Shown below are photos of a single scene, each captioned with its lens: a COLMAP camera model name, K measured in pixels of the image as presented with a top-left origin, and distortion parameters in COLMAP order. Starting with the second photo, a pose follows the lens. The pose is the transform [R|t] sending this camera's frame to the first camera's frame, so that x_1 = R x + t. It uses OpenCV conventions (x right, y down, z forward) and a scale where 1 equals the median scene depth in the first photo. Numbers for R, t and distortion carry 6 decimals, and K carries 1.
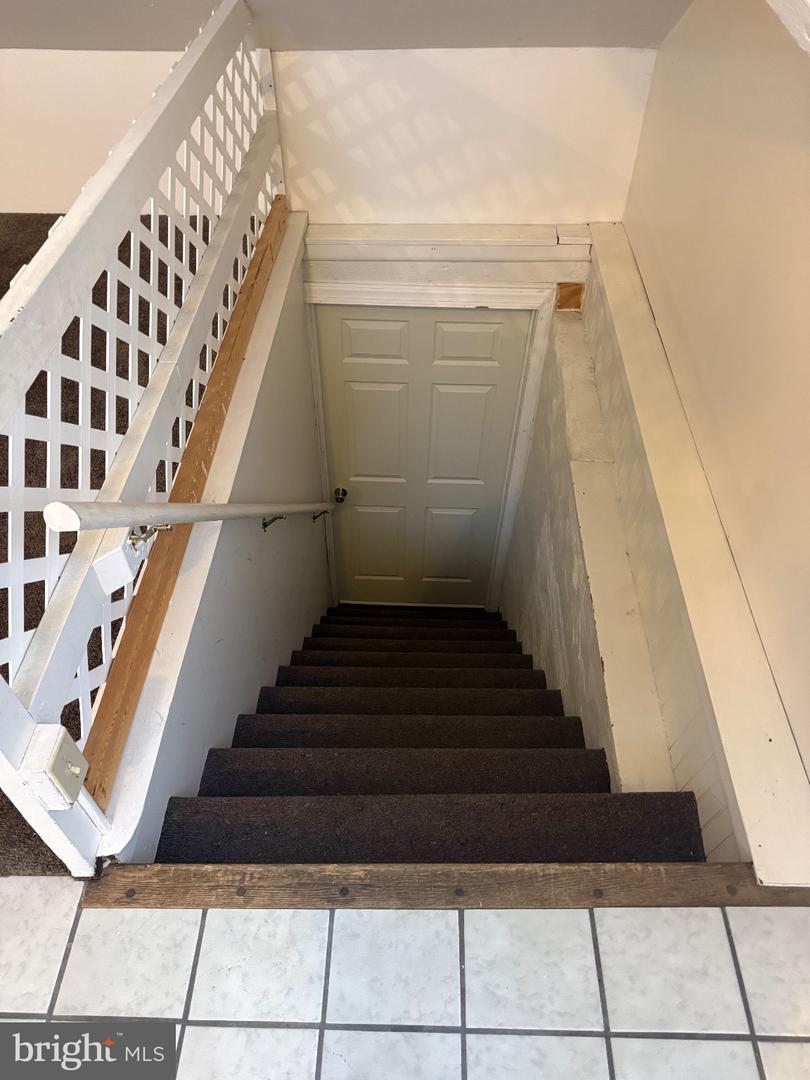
lens RADIAL K [[751.8, 0, 402.5], [0, 751.8, 538.9], [0, 0, 1]] dist [-0.028789, 0.002150]
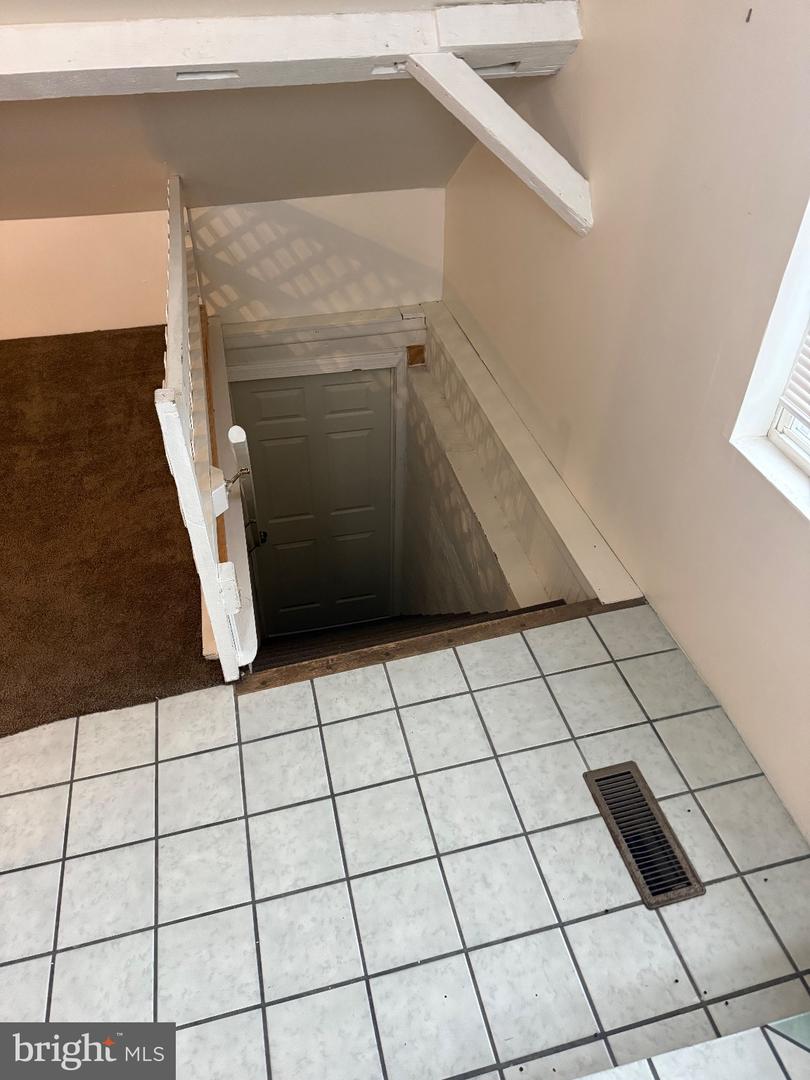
lens RADIAL K [[751.8, 0, 410.1], [0, 751.8, 540.5], [0, 0, 1]] dist [-0.028789, 0.002150]
pose [[0.963184, -0.163912, 0.213097, -0.162990], [0.190795, 0.975188, -0.112275, 0.190871], [-0.189406, 0.148800, 0.970559, -0.345028]]
